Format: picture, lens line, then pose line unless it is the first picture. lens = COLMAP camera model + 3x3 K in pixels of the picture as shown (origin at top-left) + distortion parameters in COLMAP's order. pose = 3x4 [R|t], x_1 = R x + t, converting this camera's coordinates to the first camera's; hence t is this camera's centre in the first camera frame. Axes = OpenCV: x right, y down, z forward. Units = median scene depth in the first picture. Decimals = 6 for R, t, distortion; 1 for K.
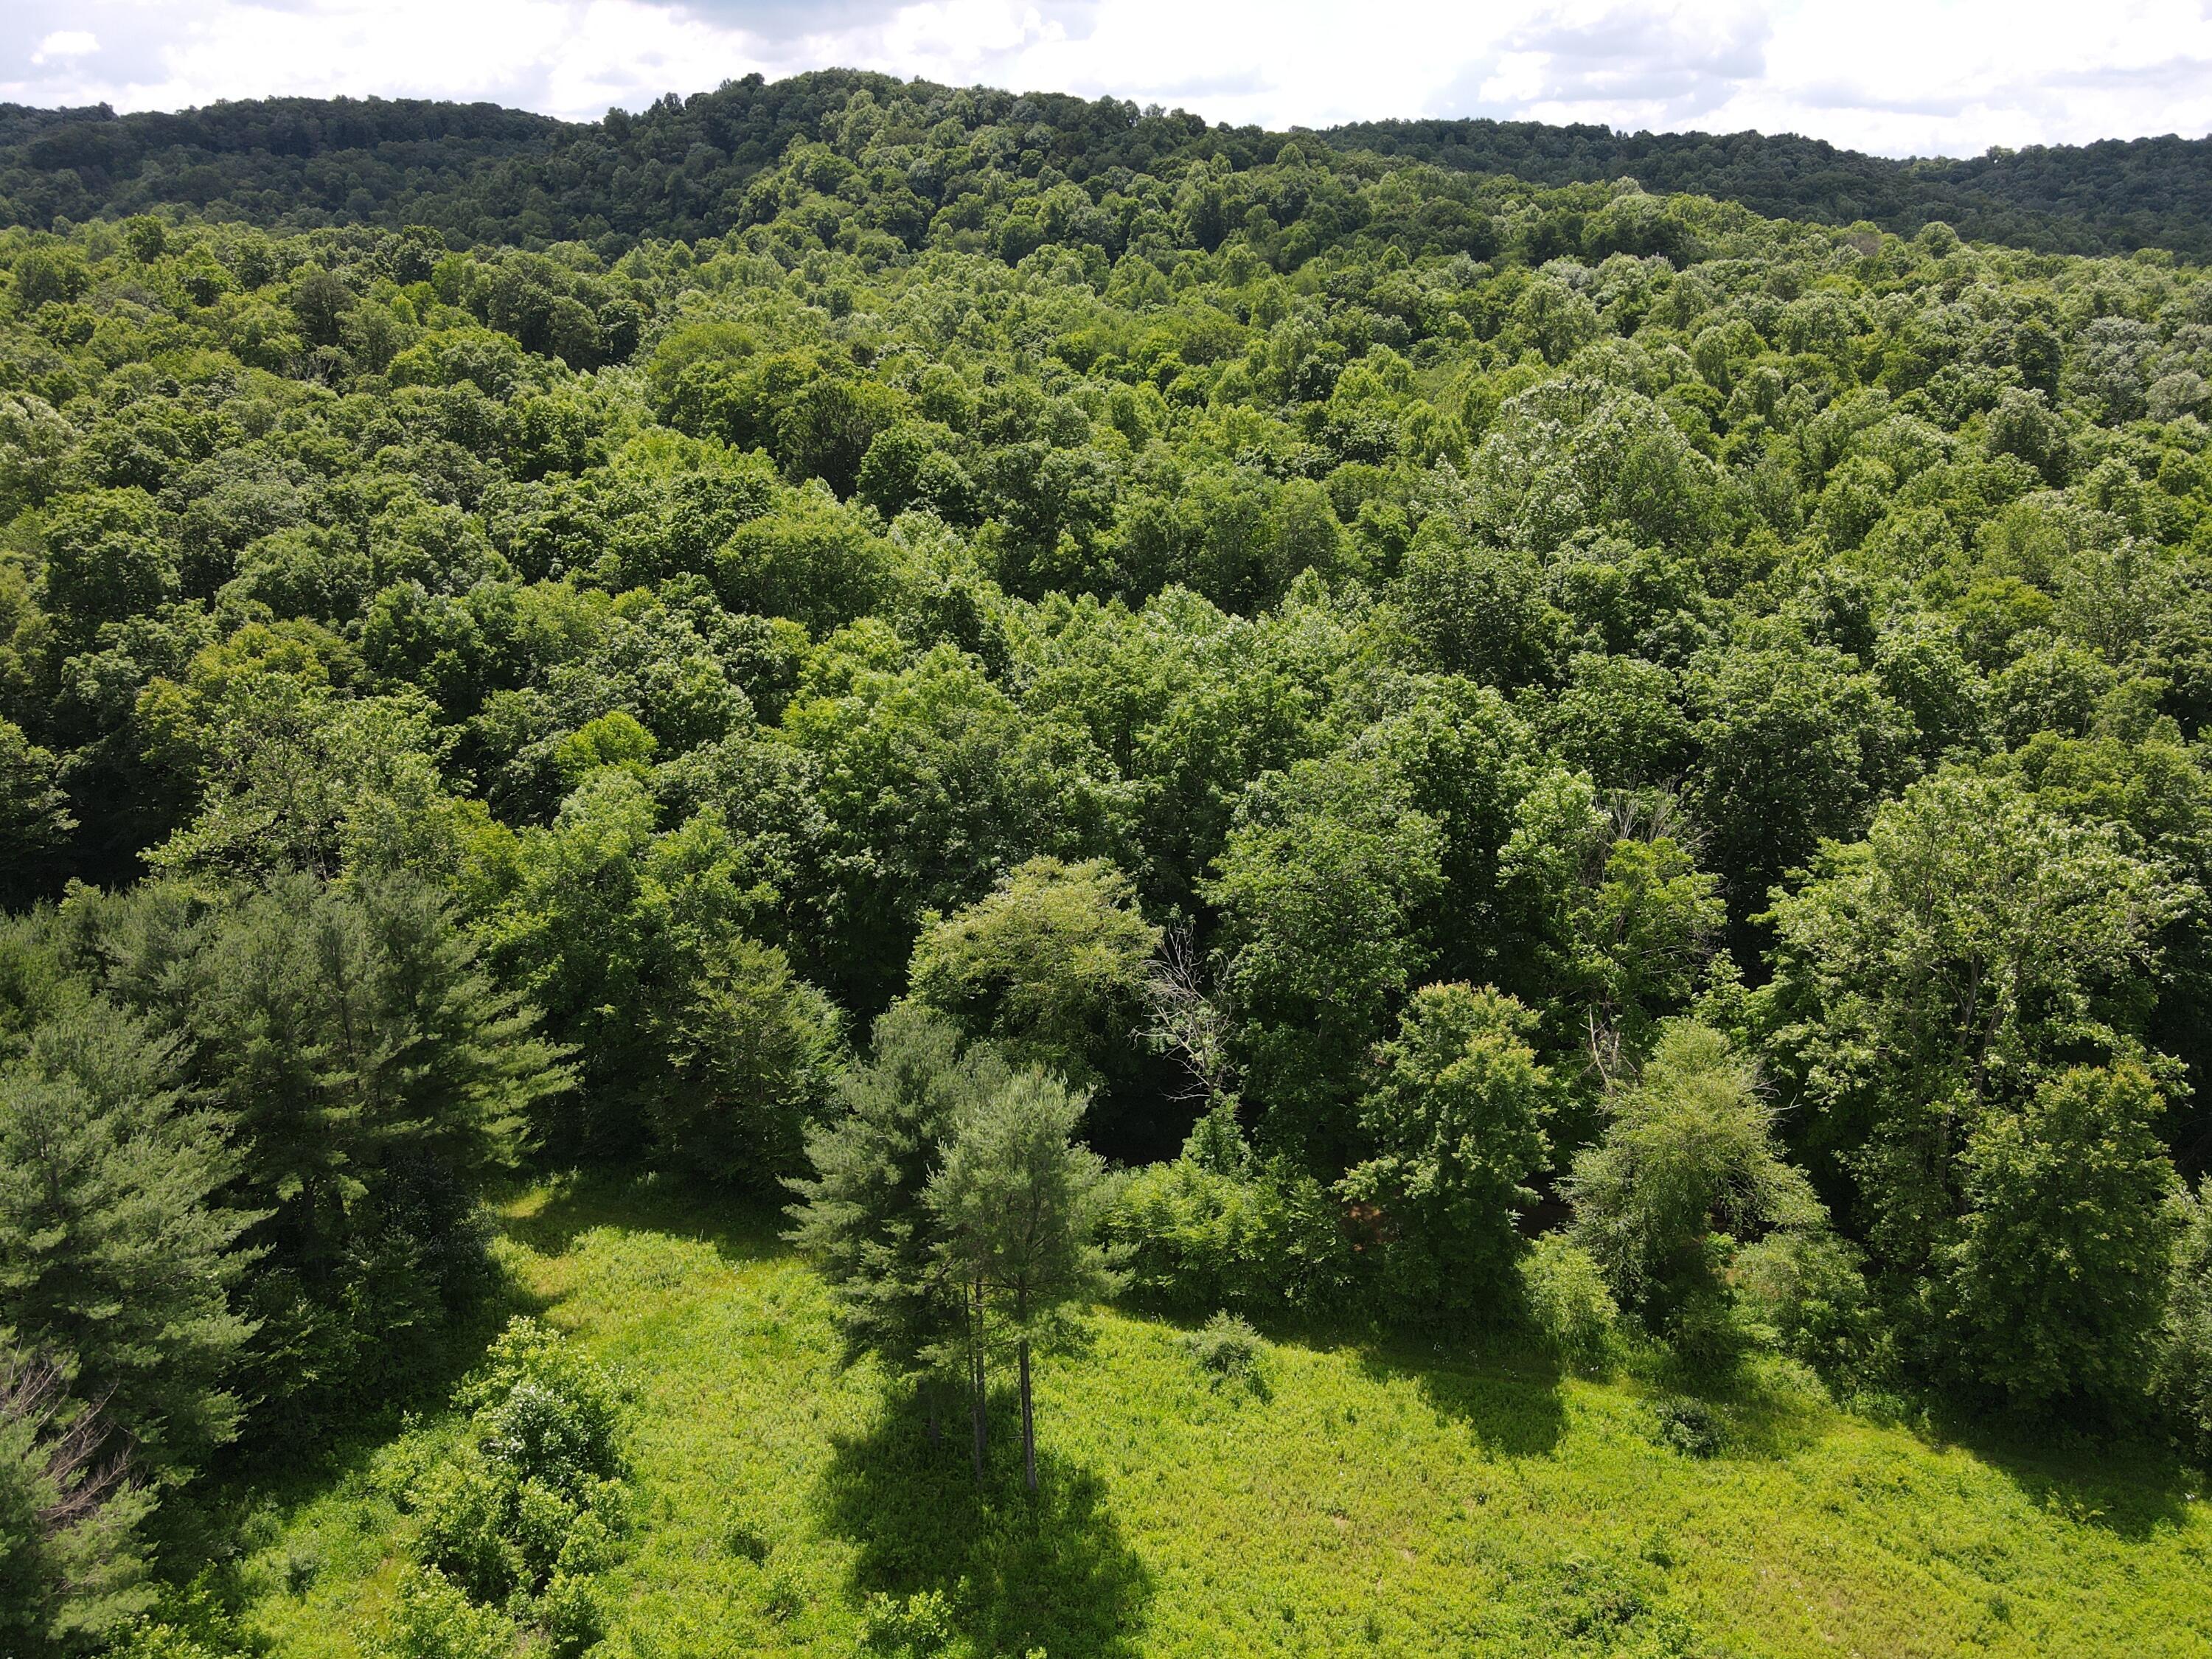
lens RADIAL K [[1622.1, 0, 1090.6], [0, 1622.1, 831.2], [0, 0, 1]] dist [-0.001093, 0.018312]
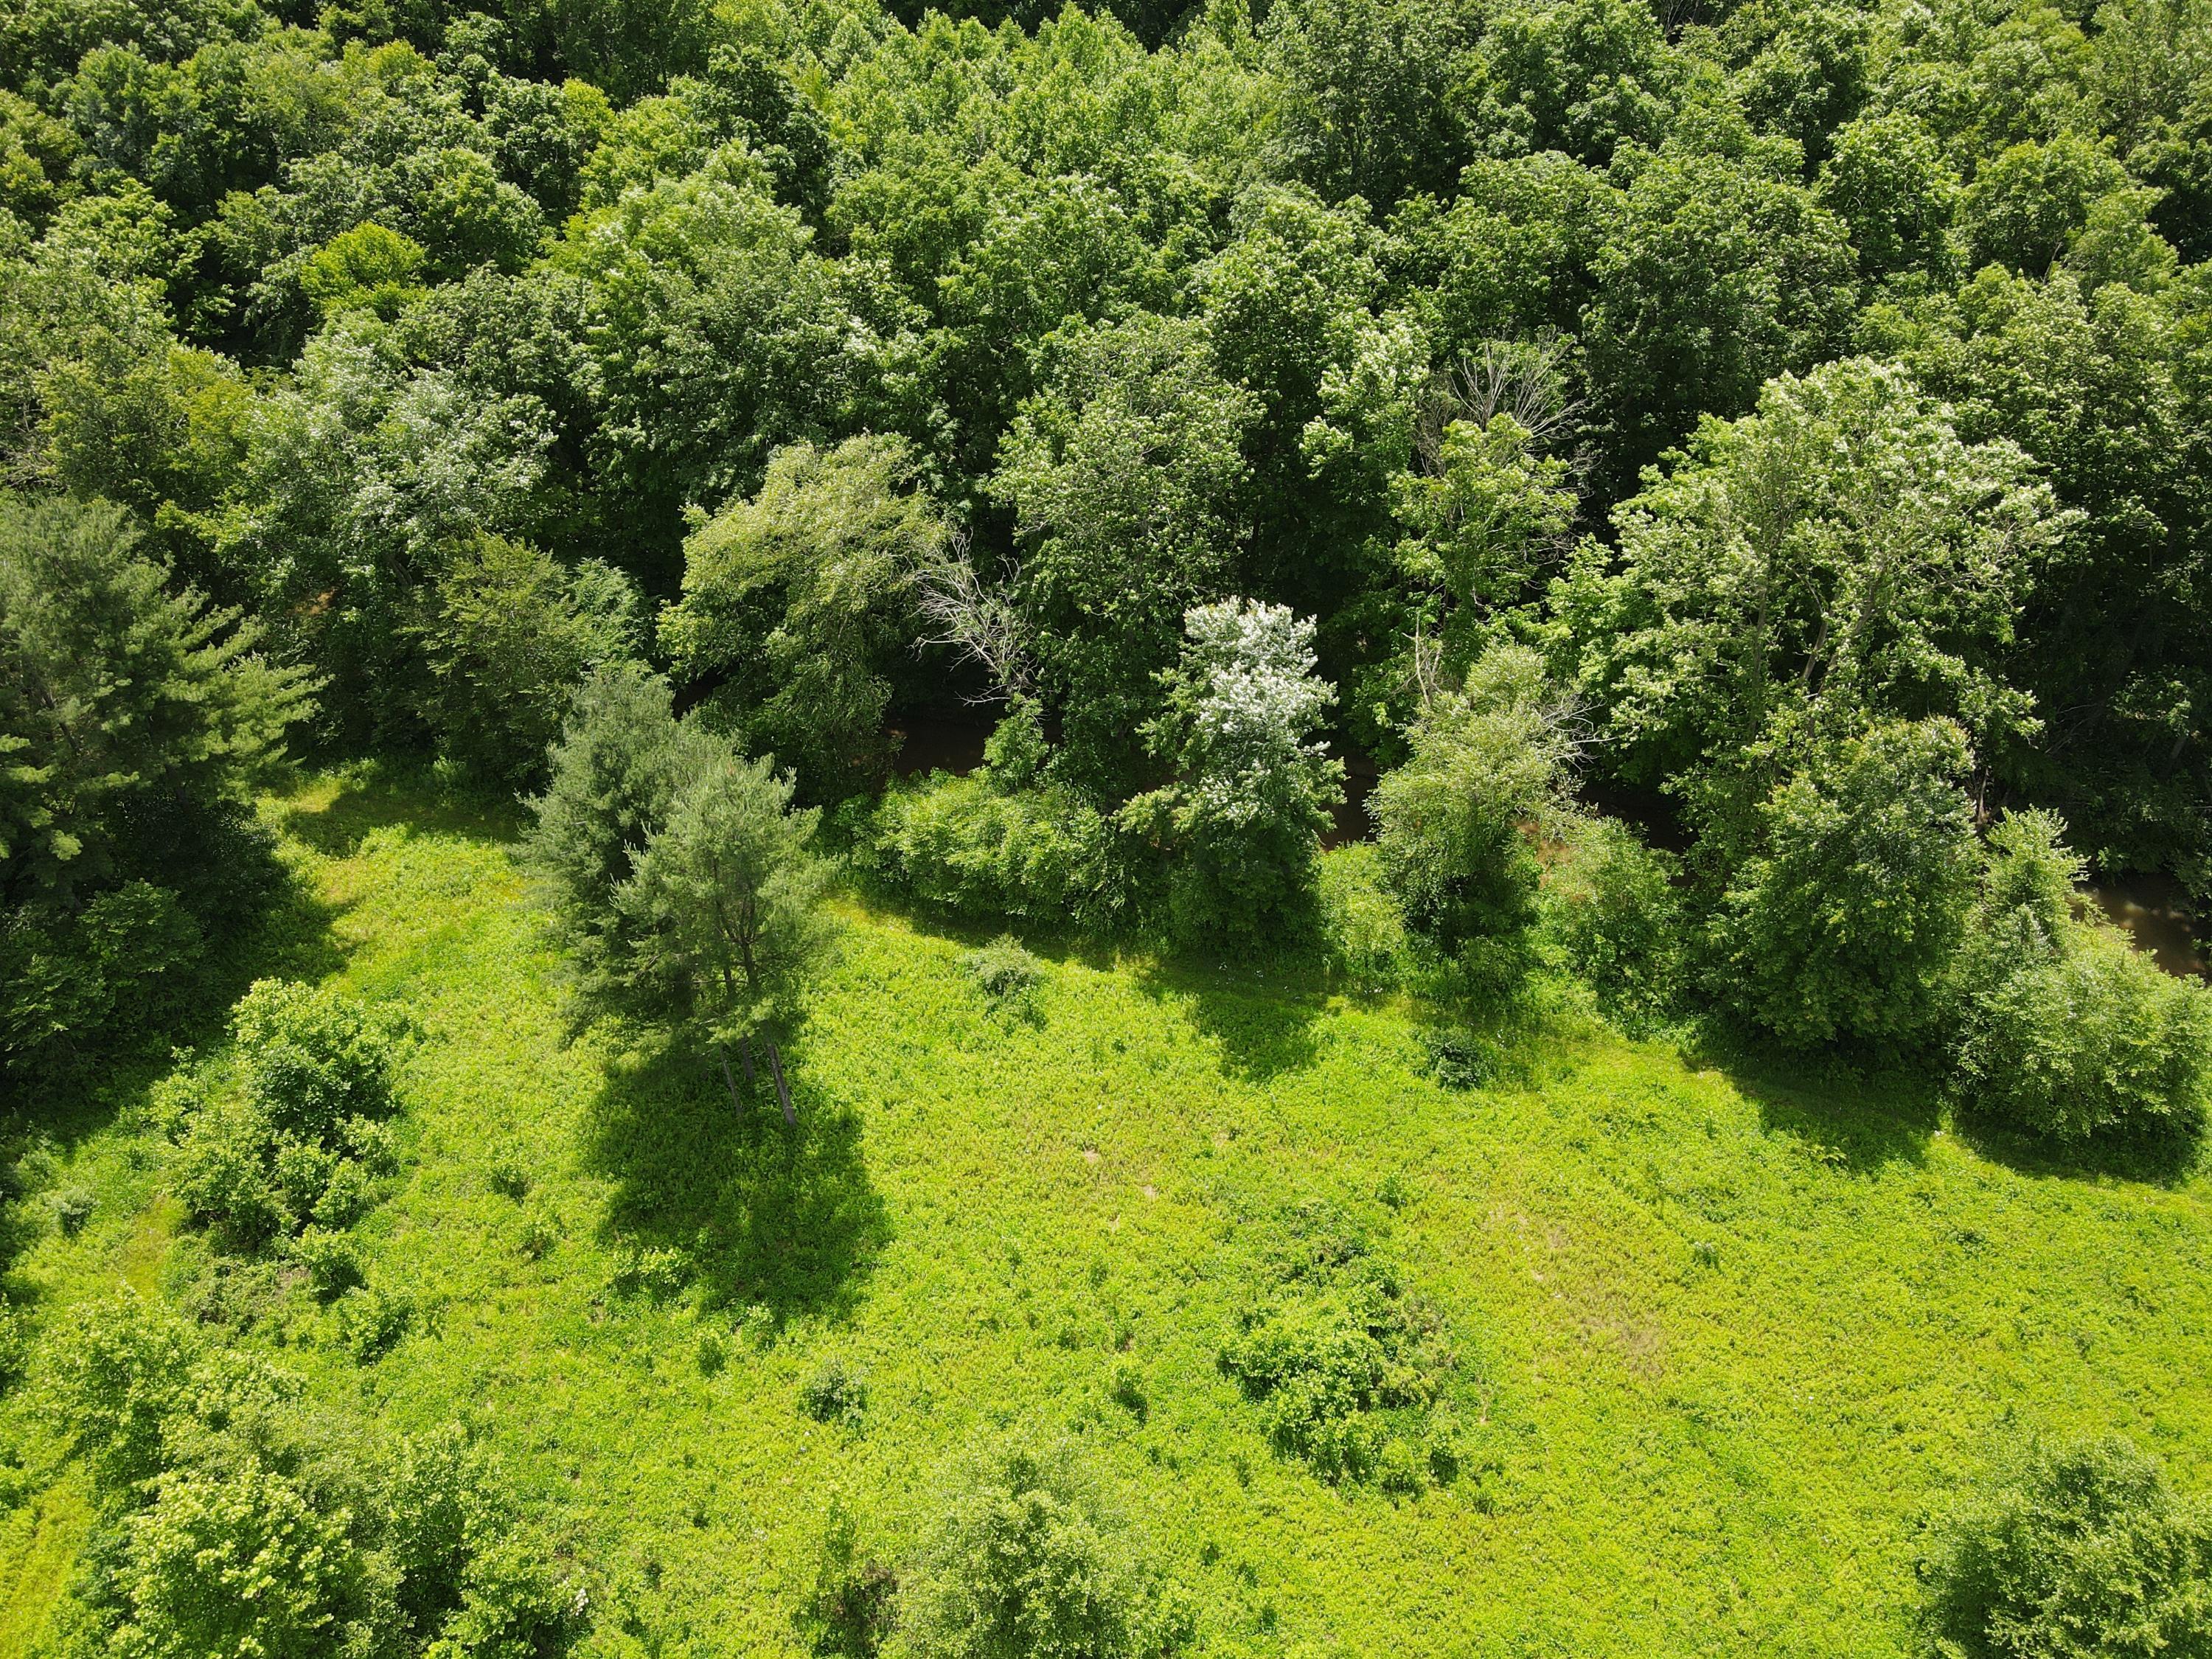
lens RADIAL K [[1622.1, 0, 1097.3], [0, 1622.1, 821.0], [0, 0, 1]] dist [-0.001093, 0.018312]
pose [[0.999836, -0.000424, -0.018116, 0.158762], [0.007076, 0.929484, 0.368795, -0.132455], [0.016682, -0.368863, 0.929334, 0.116174]]
